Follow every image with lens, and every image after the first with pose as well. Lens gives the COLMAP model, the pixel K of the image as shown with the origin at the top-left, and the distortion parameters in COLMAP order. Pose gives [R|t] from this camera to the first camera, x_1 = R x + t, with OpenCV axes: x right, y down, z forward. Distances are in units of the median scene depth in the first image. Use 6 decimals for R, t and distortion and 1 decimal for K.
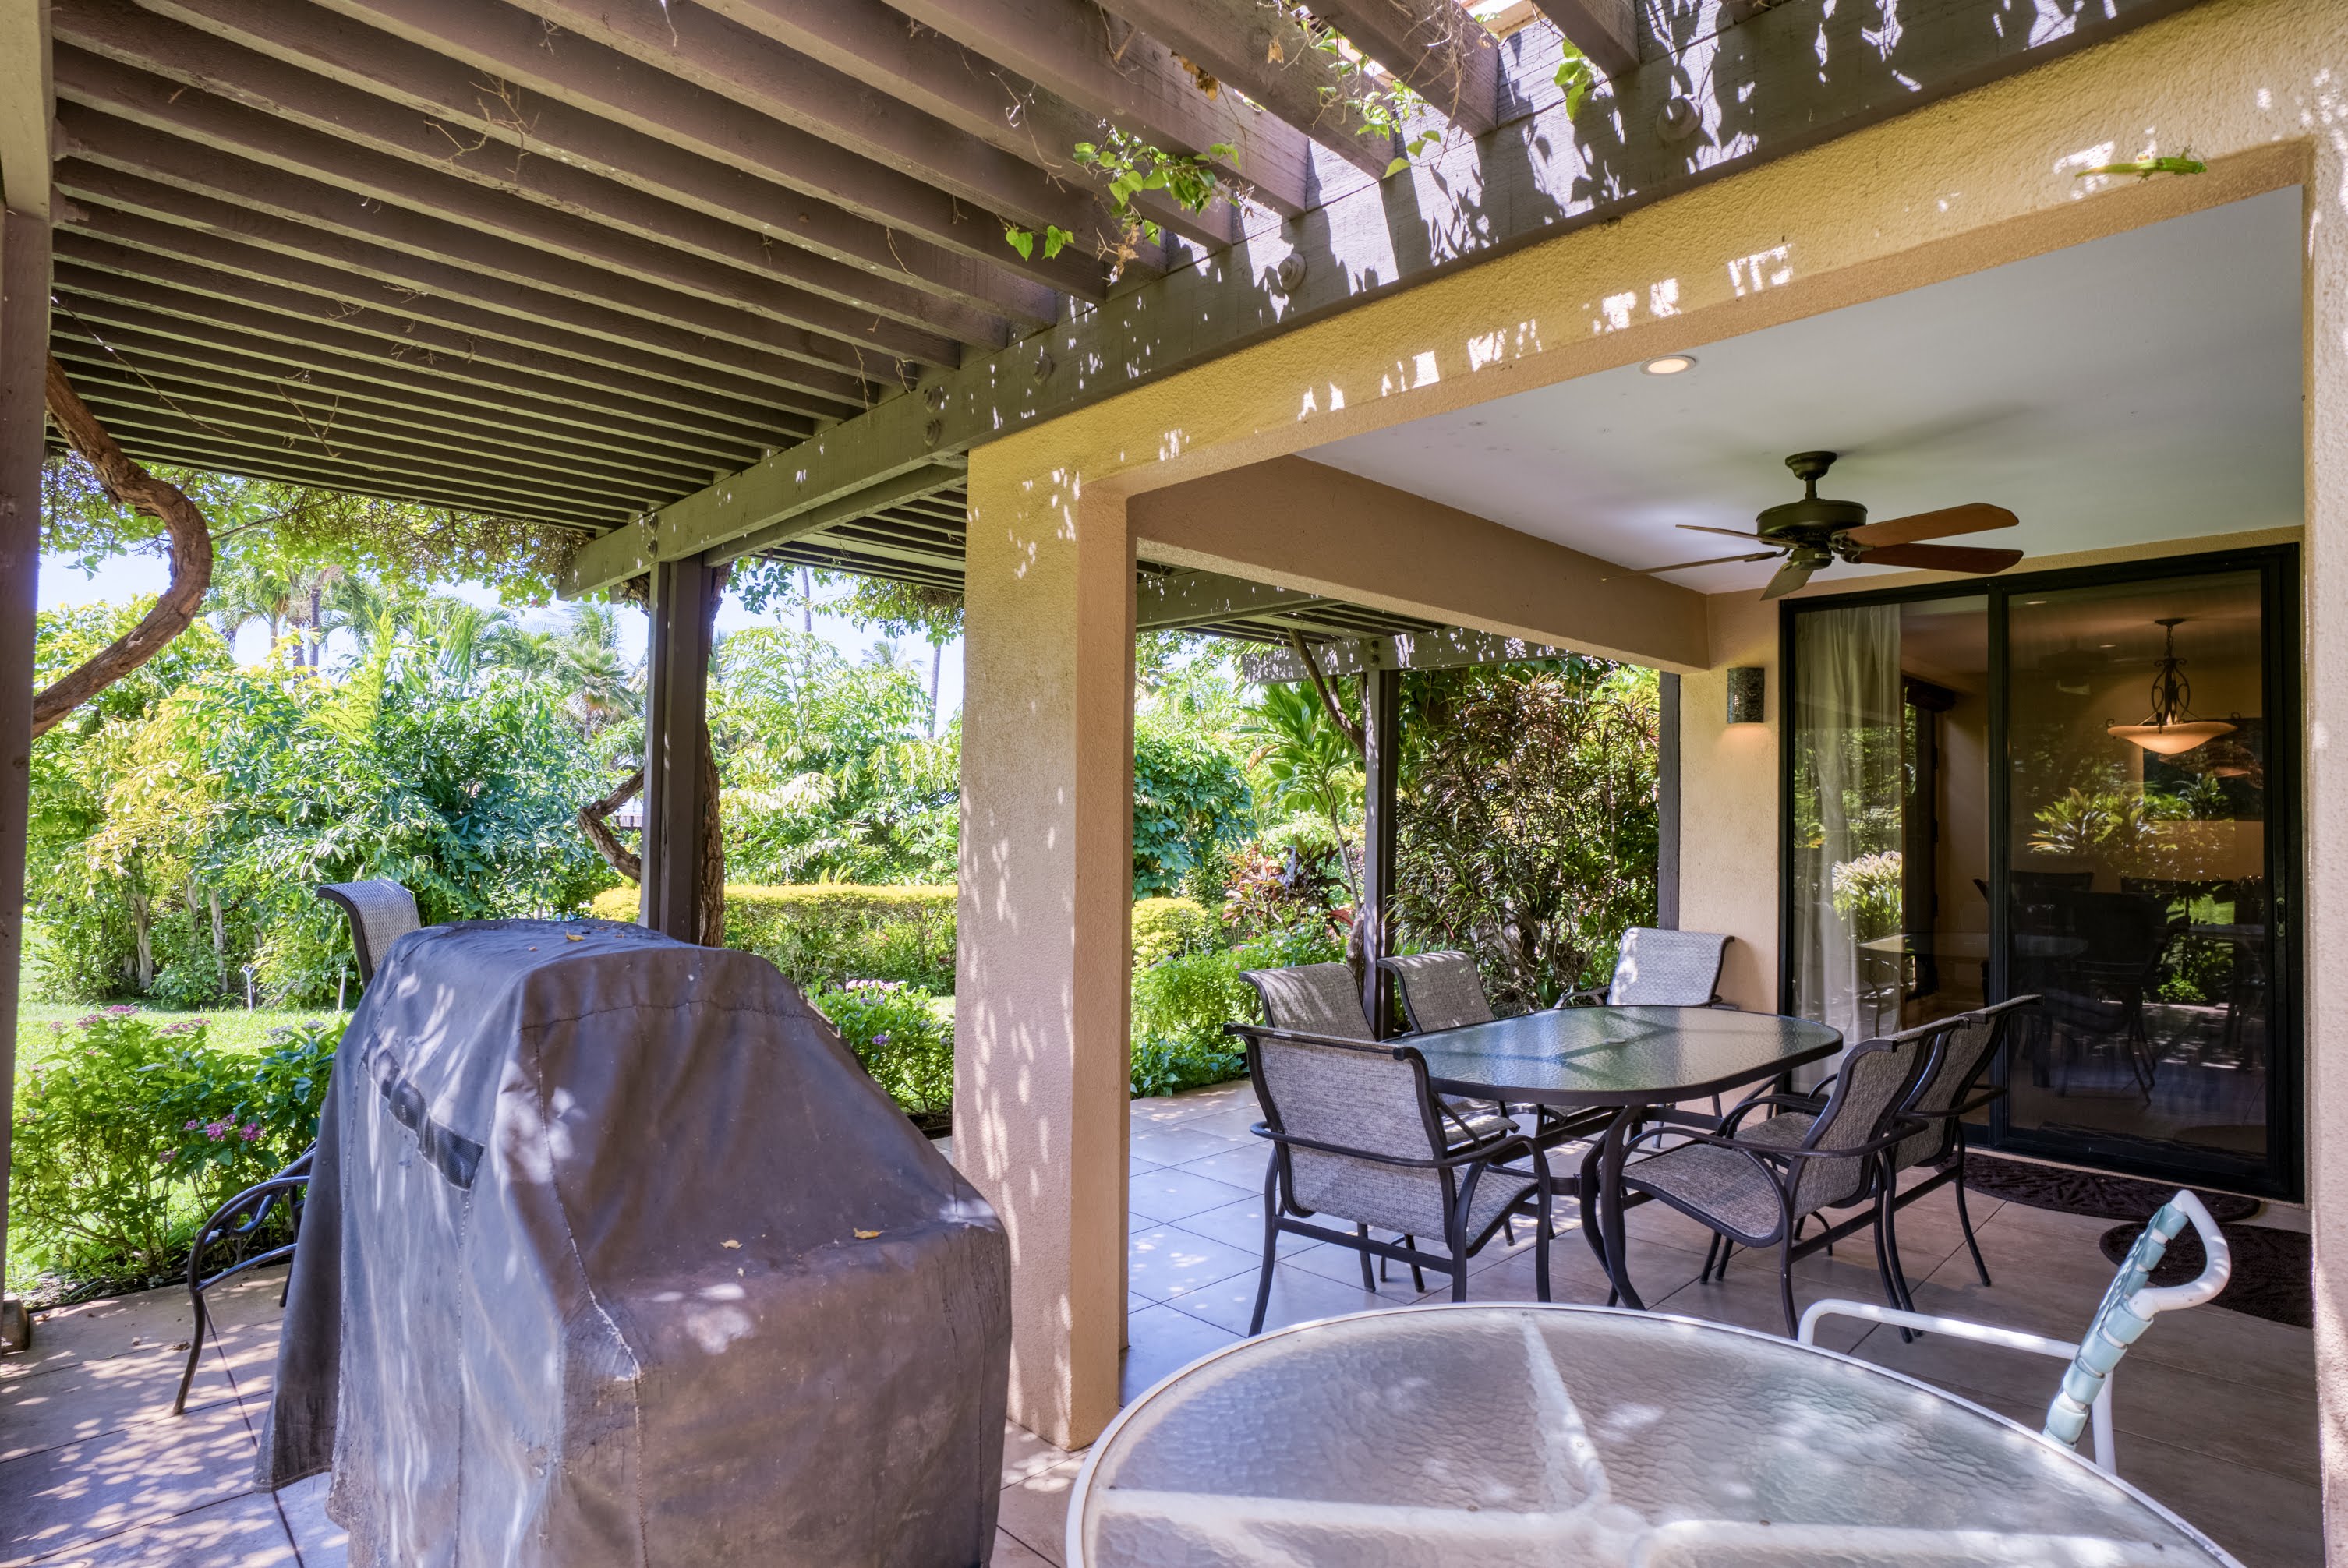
lens RADIAL K [[1259.3, 0, 1174.0], [0, 1259.3, 784.0], [0, 0, 1]] dist [-0.085847, 0.043081]
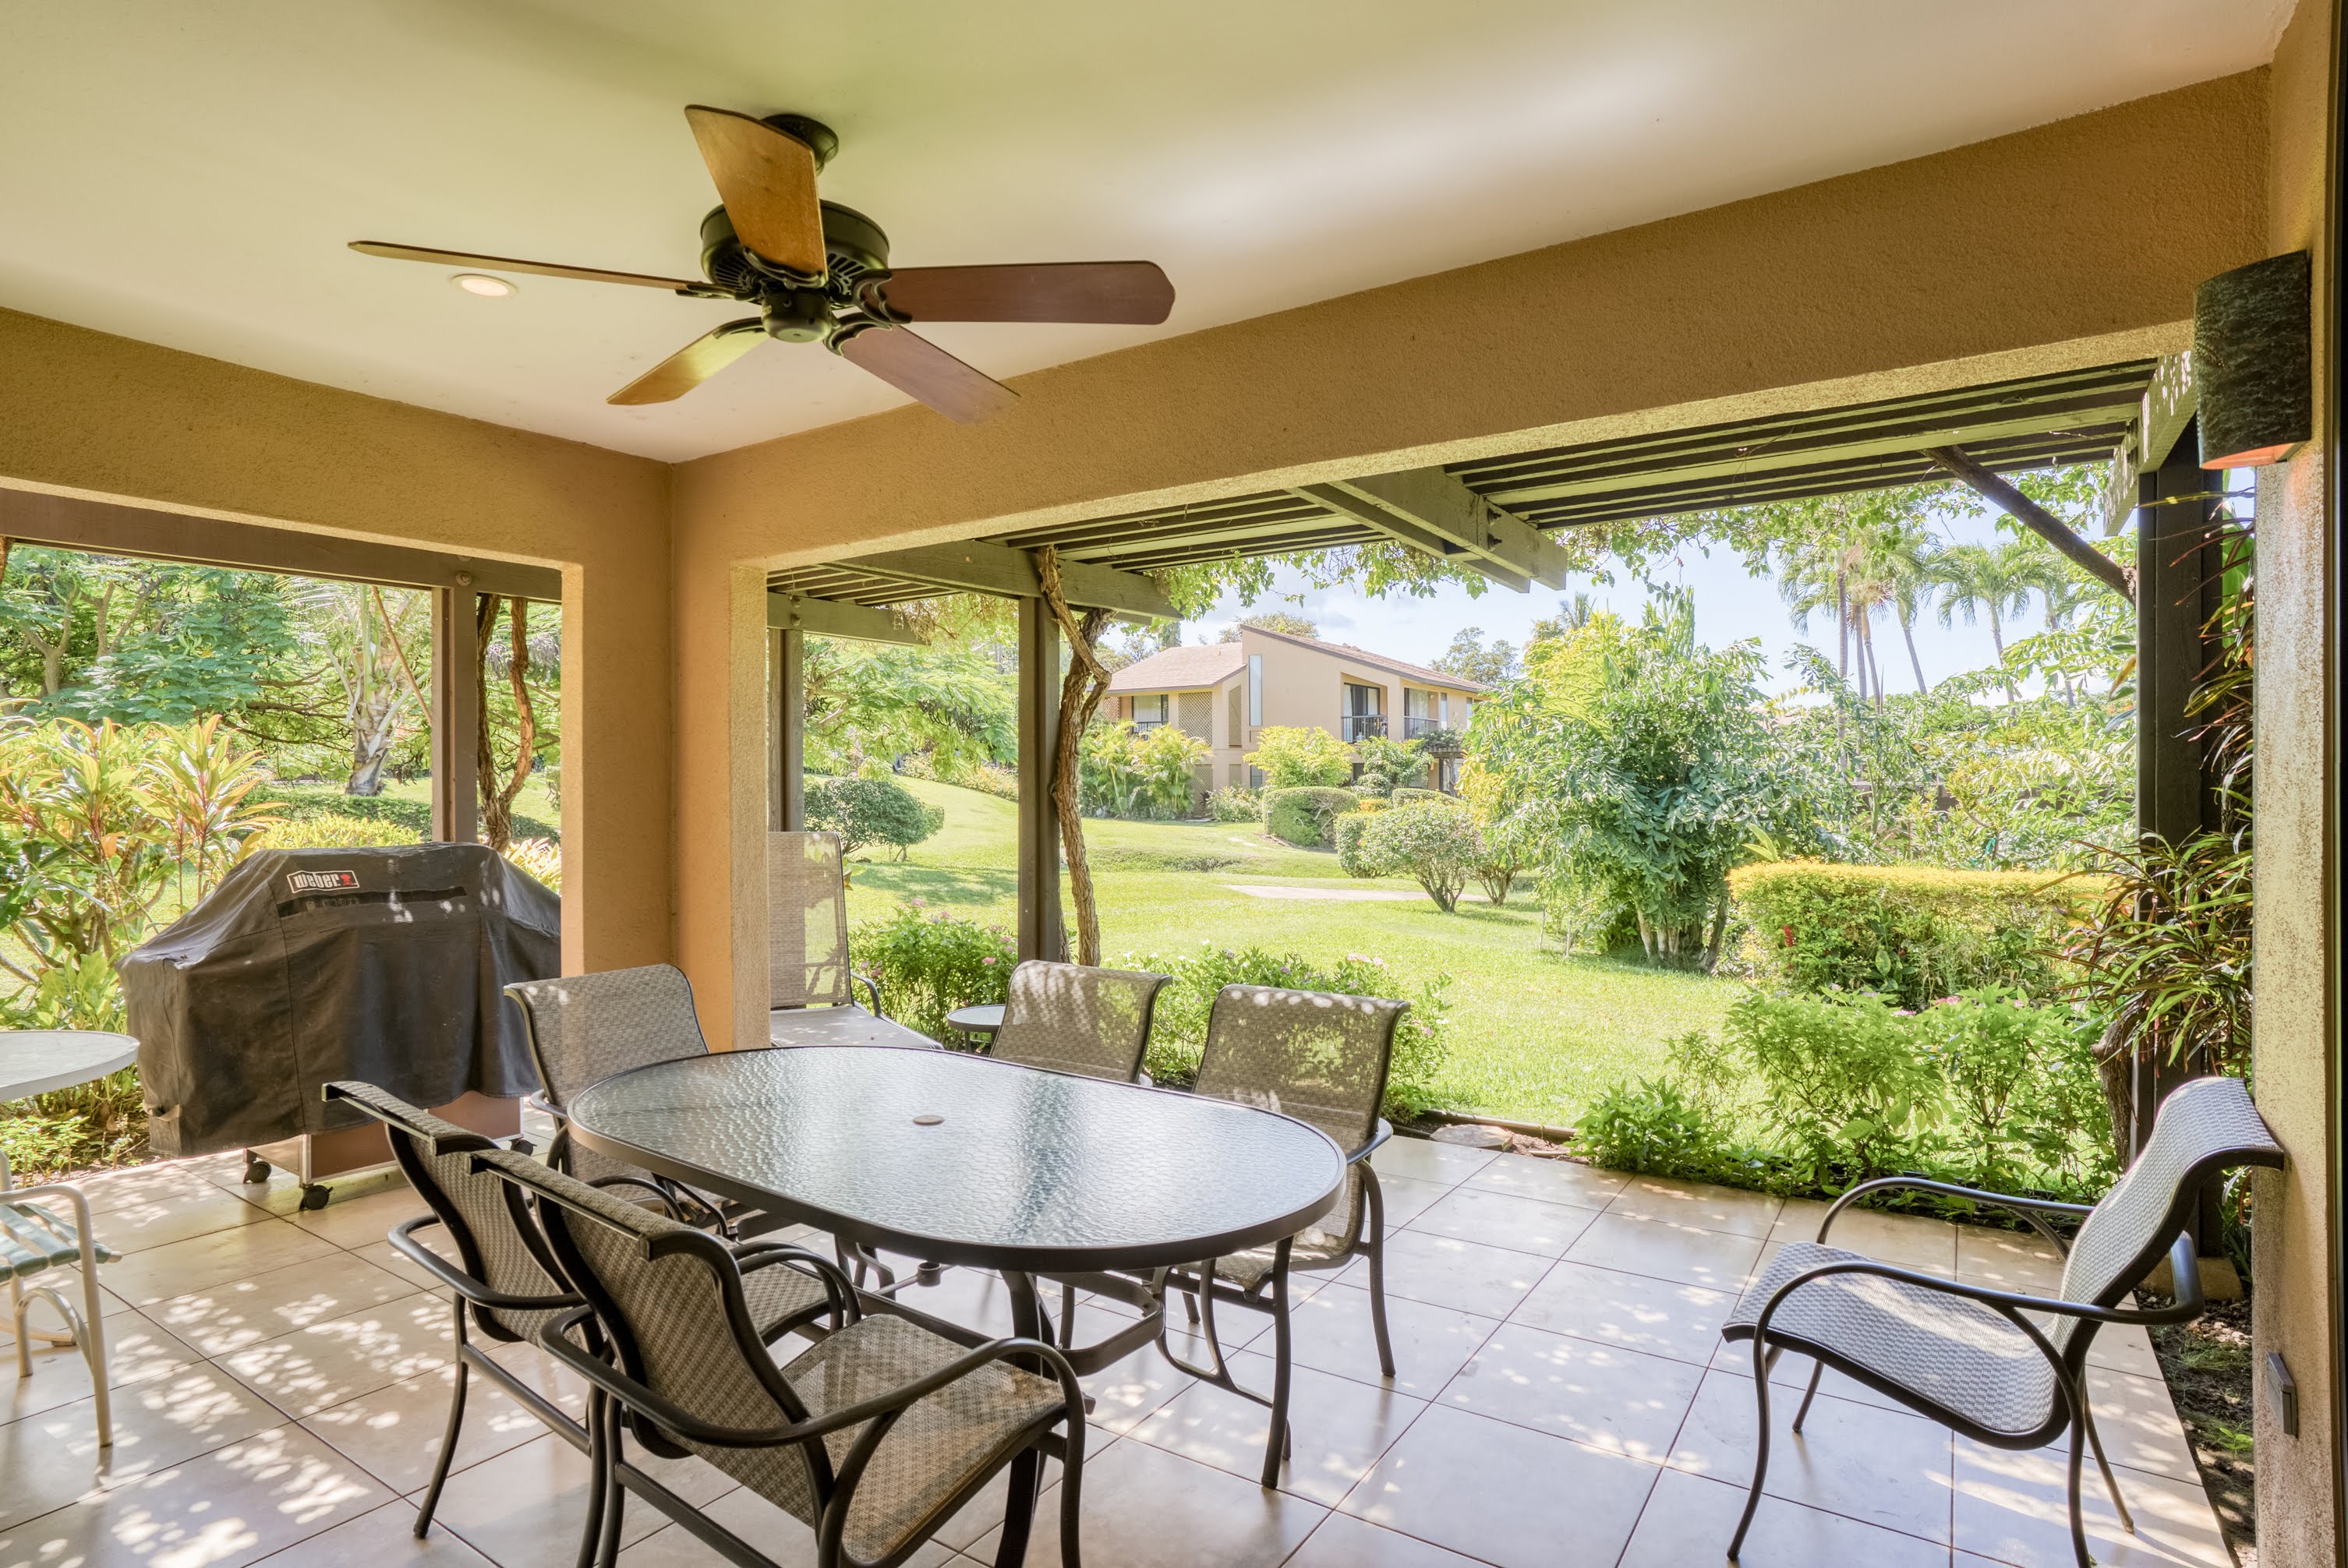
lens RADIAL K [[1259.3, 0, 1174.0], [0, 1259.3, 784.0], [0, 0, 1]] dist [-0.085847, 0.043081]
pose [[0.134927, -0.017036, -0.990709, 0.466040], [0.032558, 0.999389, -0.012752, 0.021911], [0.990321, -0.030535, 0.135399, 0.451269]]
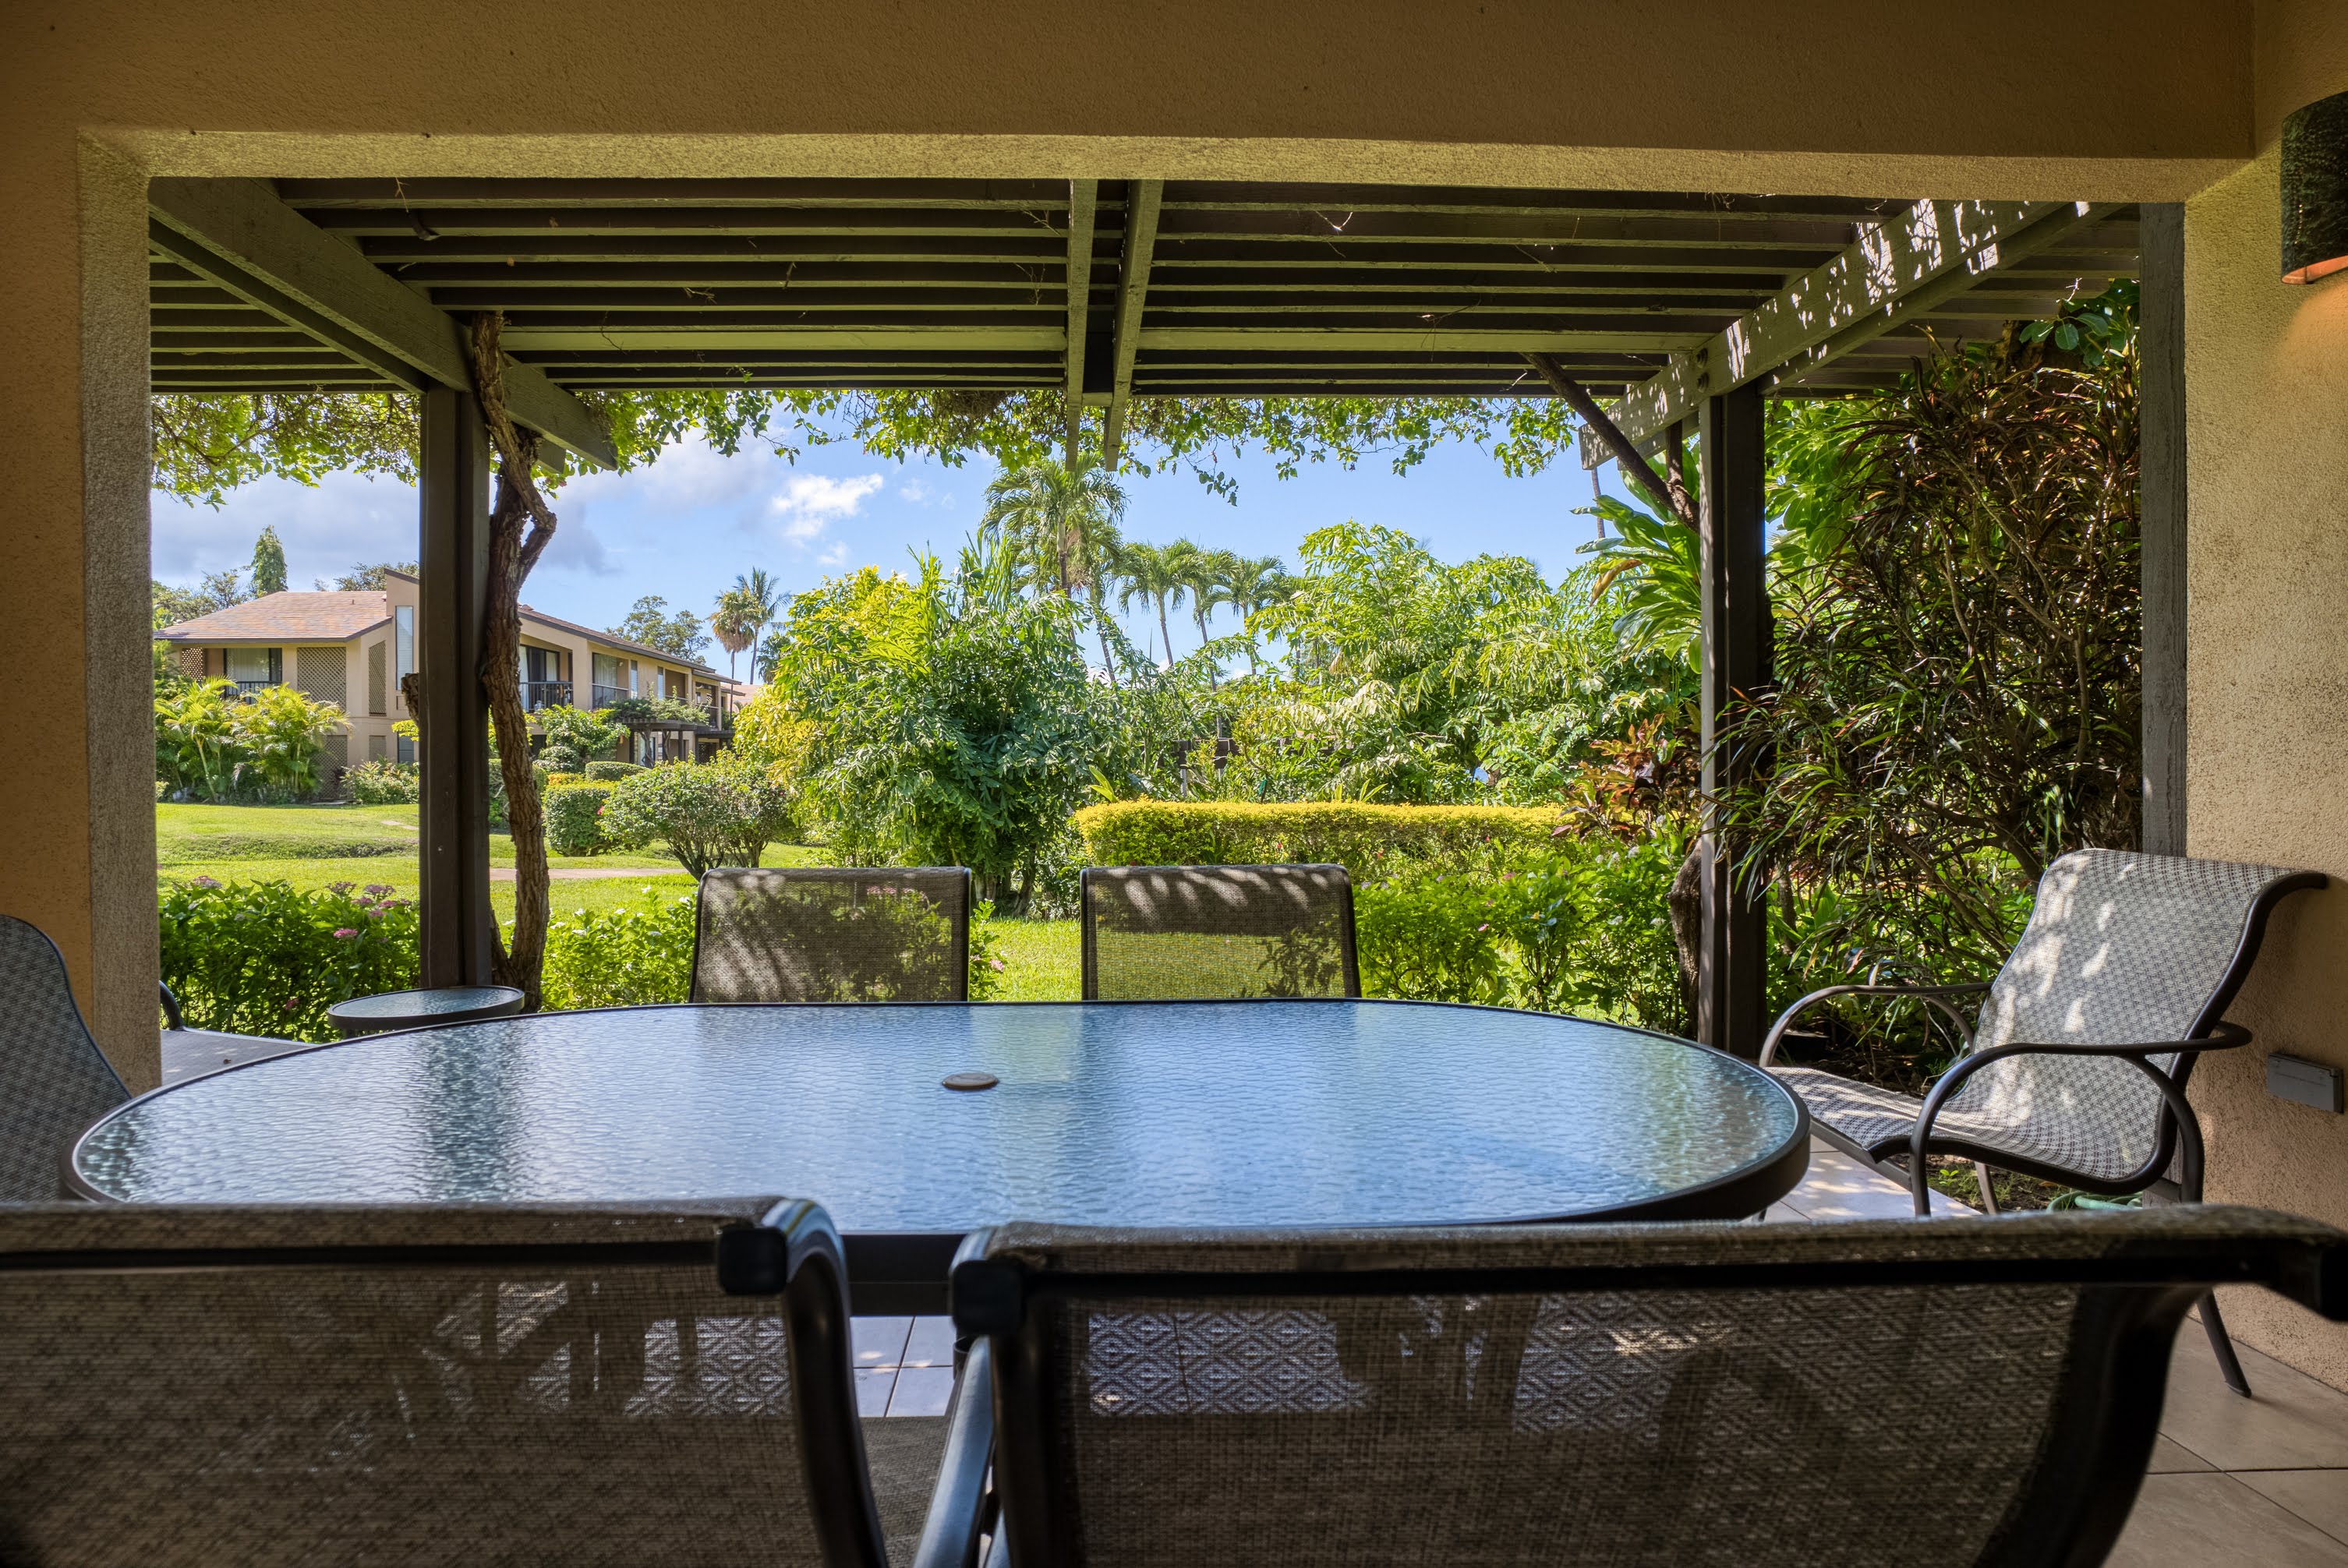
lens RADIAL K [[1259.3, 0, 1174.0], [0, 1259.3, 784.0], [0, 0, 1]] dist [-0.085847, 0.043081]
pose [[0.715484, -0.012953, -0.698509, 0.311334], [0.040409, 0.998922, 0.022867, 0.051486], [0.697460, -0.044587, 0.715236, 0.344466]]
